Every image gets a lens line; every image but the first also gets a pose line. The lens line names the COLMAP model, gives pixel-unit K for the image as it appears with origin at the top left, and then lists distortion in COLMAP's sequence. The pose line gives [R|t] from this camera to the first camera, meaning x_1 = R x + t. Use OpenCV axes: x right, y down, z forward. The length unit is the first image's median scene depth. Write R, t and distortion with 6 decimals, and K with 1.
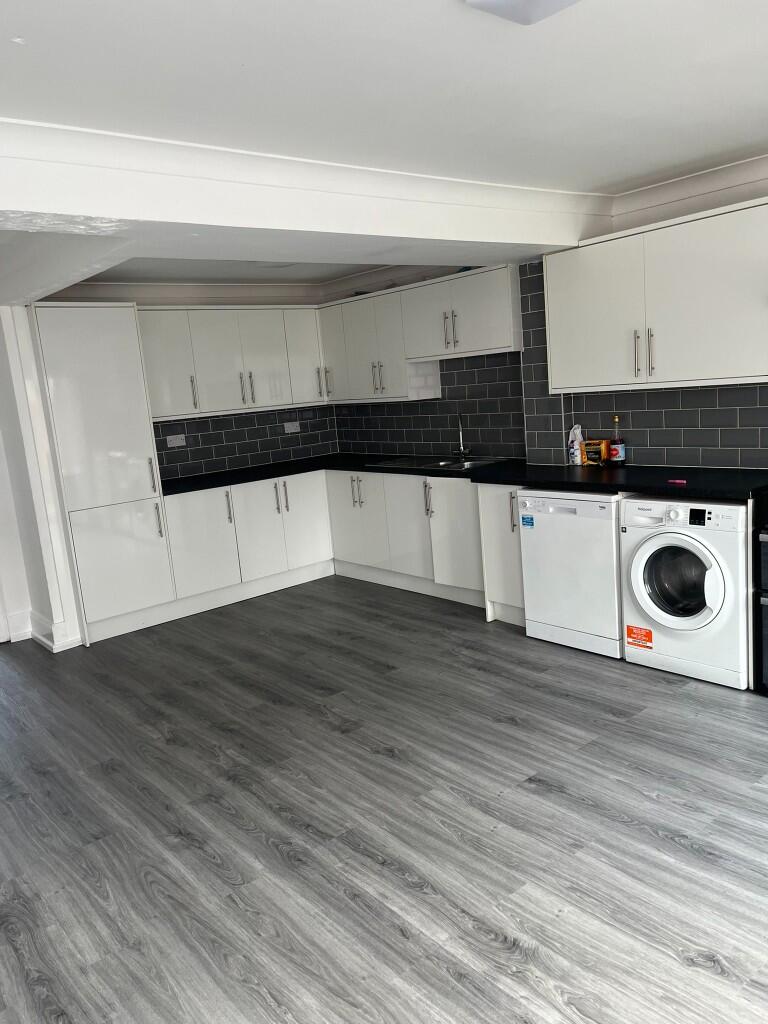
lens RADIAL K [[777.4, 0, 387.4], [0, 777.4, 513.0], [0, 0, 1]] dist [0.012048, -0.019051]
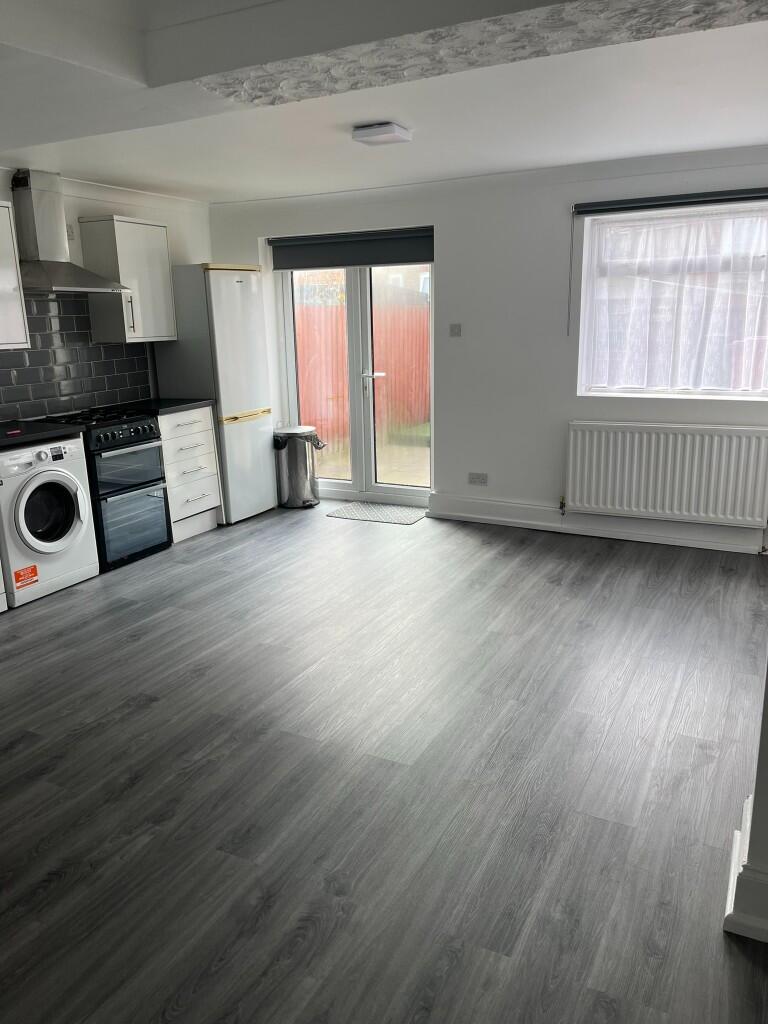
lens RADIAL K [[777.4, 0, 387.2], [0, 777.4, 511.0], [0, 0, 1]] dist [0.012048, -0.019051]
pose [[-0.390175, -0.138748, 0.910226, -0.925084], [0.204736, 0.950757, 0.232688, -0.086807], [-0.897689, 0.277146, -0.342555, 0.952631]]
